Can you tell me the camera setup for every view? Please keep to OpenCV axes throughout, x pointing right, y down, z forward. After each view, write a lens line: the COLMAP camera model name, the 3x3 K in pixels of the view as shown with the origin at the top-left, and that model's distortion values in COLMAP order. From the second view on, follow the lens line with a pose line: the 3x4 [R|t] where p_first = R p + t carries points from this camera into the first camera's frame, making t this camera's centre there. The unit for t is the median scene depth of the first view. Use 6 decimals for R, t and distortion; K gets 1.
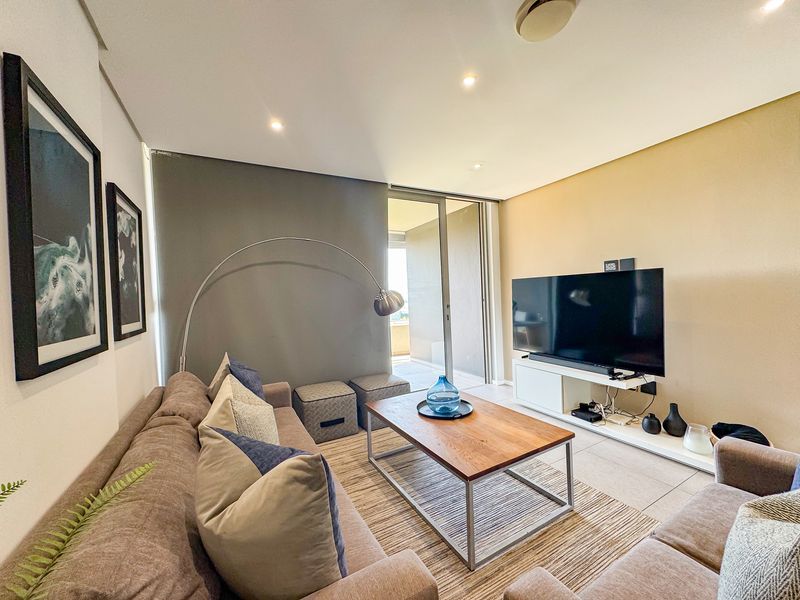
lens RADIAL K [[318.1, 0, 400.0], [0, 318.1, 300.0], [0, 0, 1]] dist [0.000500, -0.000202]
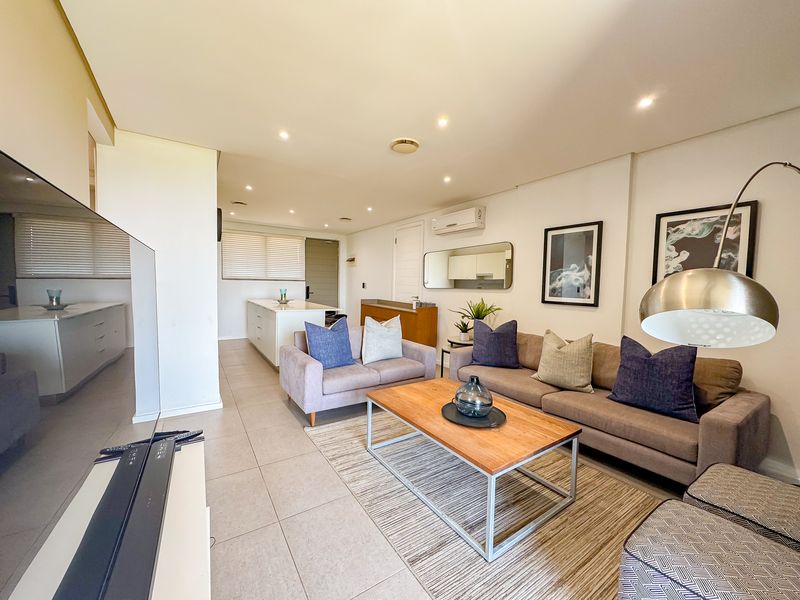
lens RADIAL K [[318.1, 0, 400.0], [0, 318.1, 300.0], [0, 0, 1]] dist [0.000500, -0.000202]
pose [[-0.995570, 0.019127, -0.092060, 0.773952], [0.013176, 0.997810, 0.064818, -0.067646], [0.093098, 0.063318, -0.993642, 3.396082]]
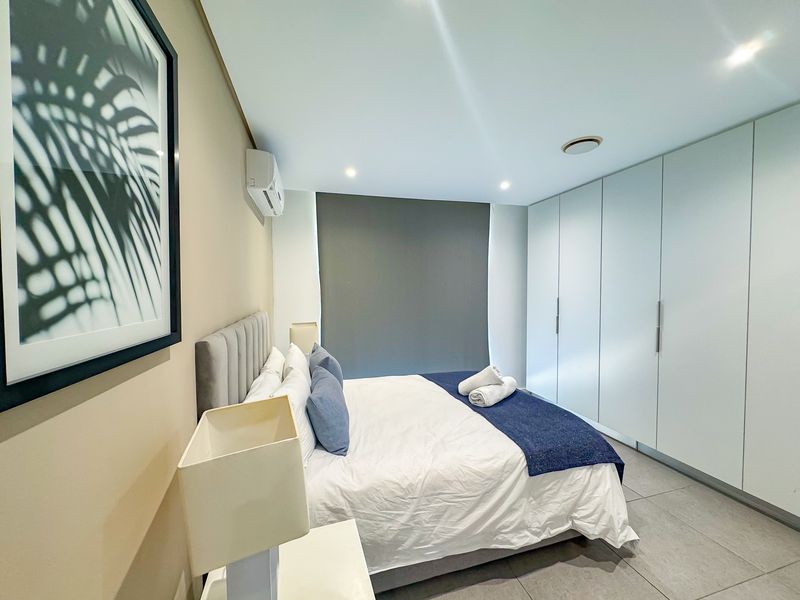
lens RADIAL K [[318.1, 0, 400.0], [0, 318.1, 300.0], [0, 0, 1]] dist [0.000500, -0.000202]
pose [[0.973076, 0.043256, -0.226387, -0.313713], [-0.037529, 0.998859, 0.029540, 0.028701], [0.227406, -0.020249, 0.973589, 0.460103]]
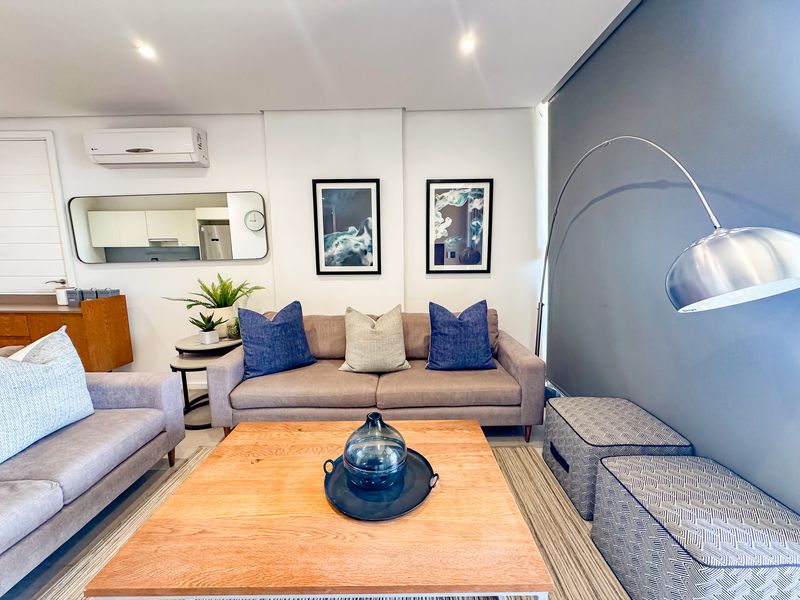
lens RADIAL K [[318.1, 0, 400.0], [0, 318.1, 300.0], [0, 0, 1]] dist [0.000500, -0.000202]
pose [[-0.484750, 0.168344, -0.858299, 0.962569], [0.017107, 0.982940, 0.183129, -0.070010], [0.874485, 0.074089, -0.479360, 2.315727]]
